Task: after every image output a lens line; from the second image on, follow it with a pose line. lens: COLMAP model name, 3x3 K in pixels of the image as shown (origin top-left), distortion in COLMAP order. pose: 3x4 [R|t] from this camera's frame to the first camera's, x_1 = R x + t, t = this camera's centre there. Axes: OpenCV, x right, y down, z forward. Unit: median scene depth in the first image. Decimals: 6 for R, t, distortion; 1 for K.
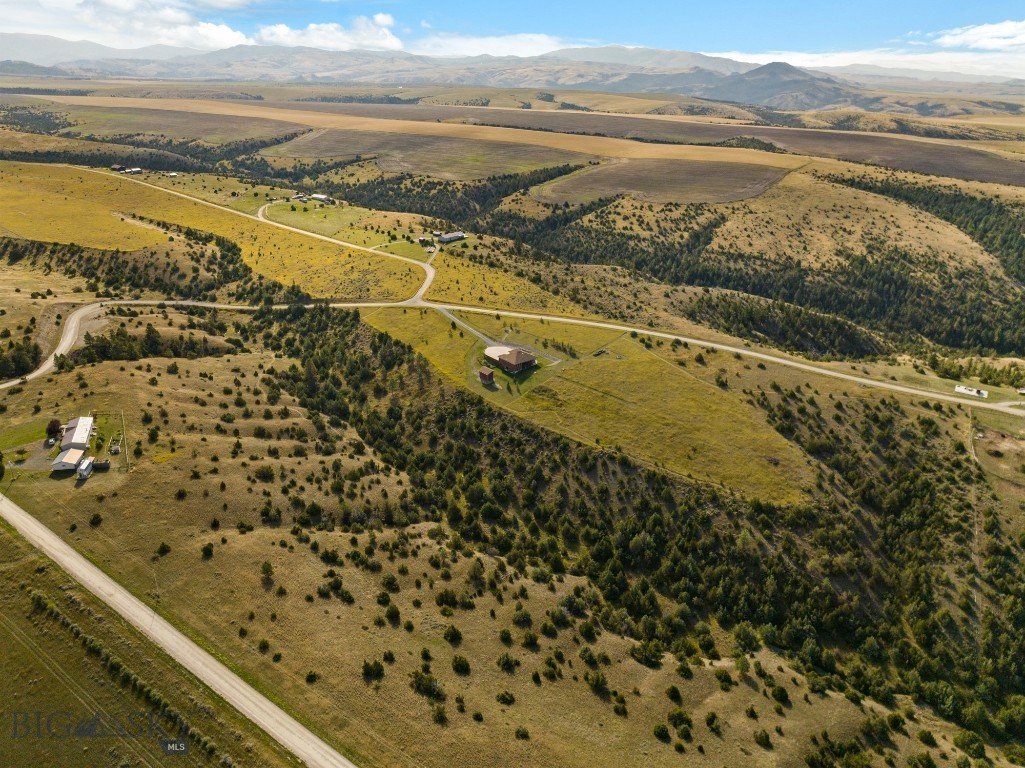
lens RADIAL K [[721.2, 0, 512.5], [0, 721.2, 384.0], [0, 0, 1]] dist [-0.057146, 0.032214]
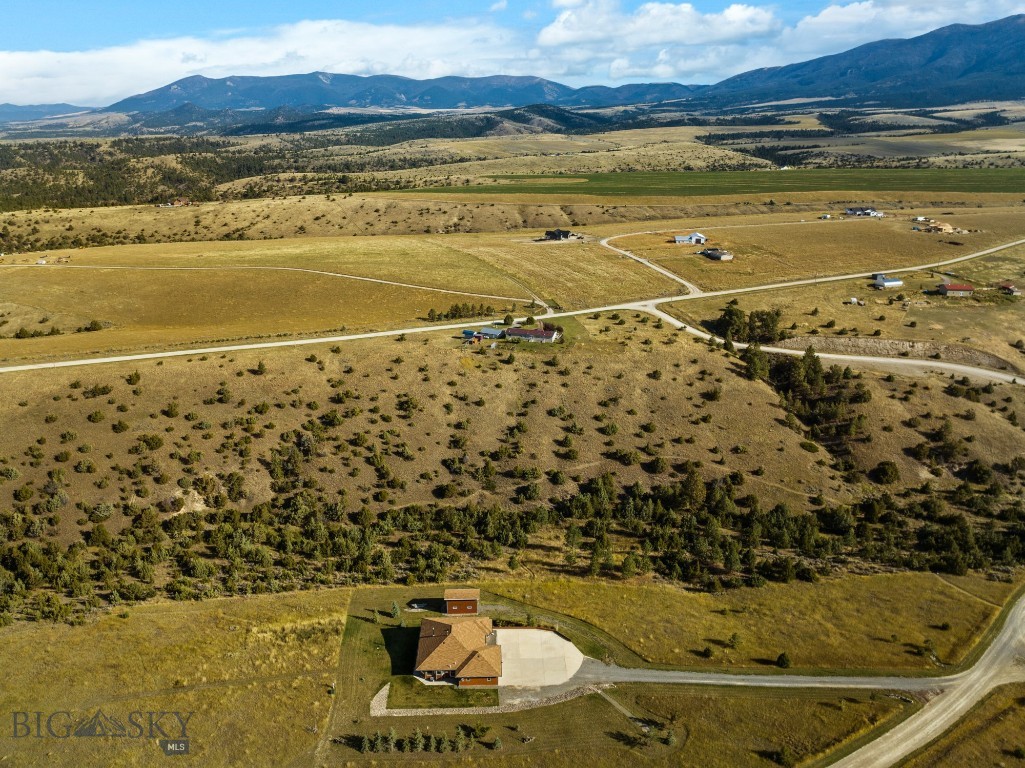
lens RADIAL K [[721.3, 0, 512.5], [0, 721.3, 384.0], [0, 0, 1]] dist [-0.039016, 0.005441]
pose [[-0.610387, 0.259964, -0.748229, 0.371010], [-0.327942, 0.776913, 0.537457, -0.561166], [0.721028, 0.573432, -0.388965, 1.651158]]
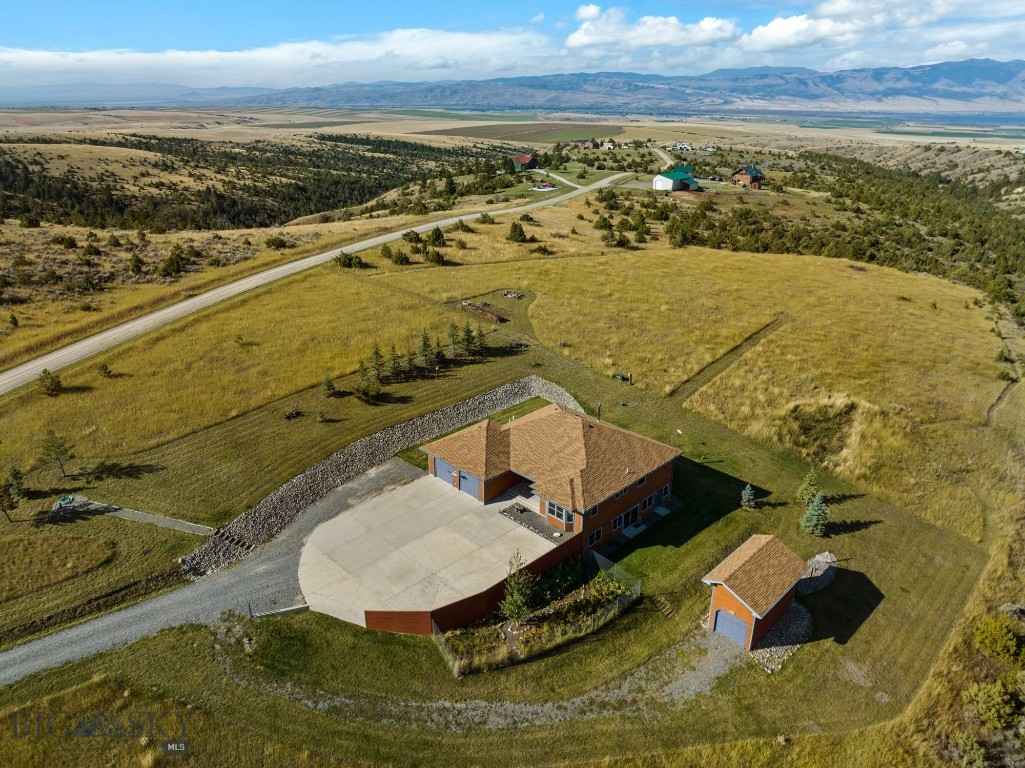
lens RADIAL K [[721.2, 0, 512.5], [0, 721.2, 384.0], [0, 0, 1]] dist [-0.057146, 0.032214]
pose [[-0.100130, -0.384269, 0.917775, -0.226051], [0.395633, 0.830977, 0.391090, -0.191327], [-0.912934, 0.402262, 0.068824, 1.497373]]
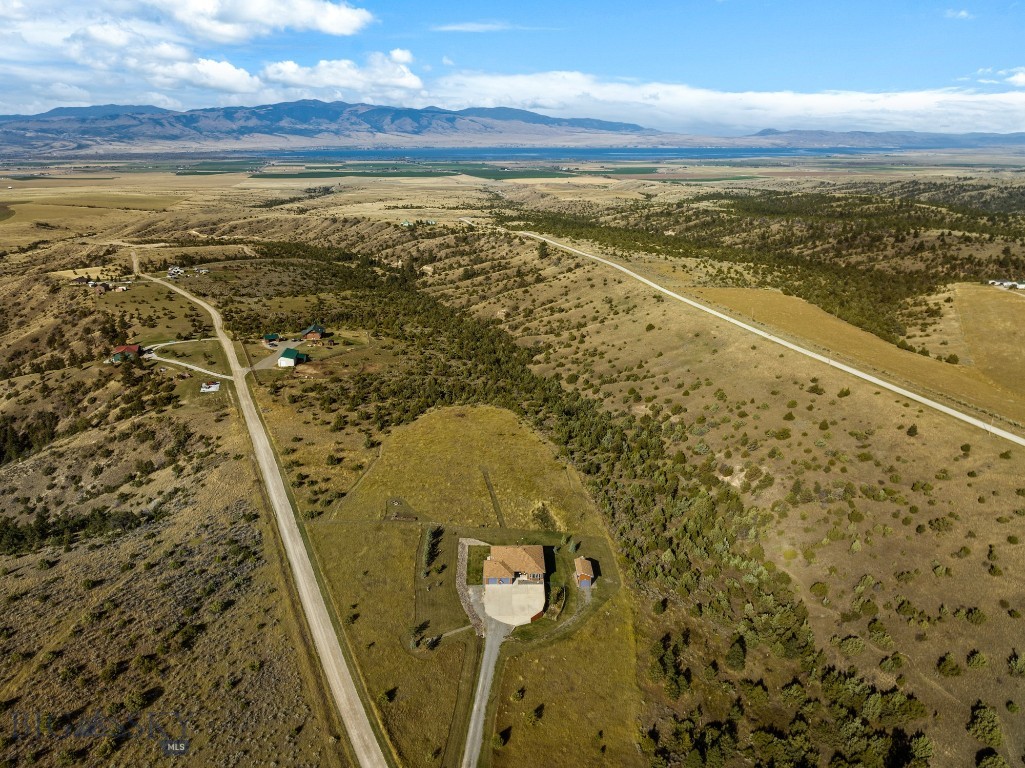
lens RADIAL K [[721.2, 0, 512.5], [0, 721.2, 384.0], [0, 0, 1]] dist [-0.057146, 0.032214]
pose [[-0.785876, -0.217205, 0.578983, -0.441351], [0.238719, 0.757146, 0.608065, -0.745038], [-0.570450, 0.616077, -0.543172, 1.851036]]
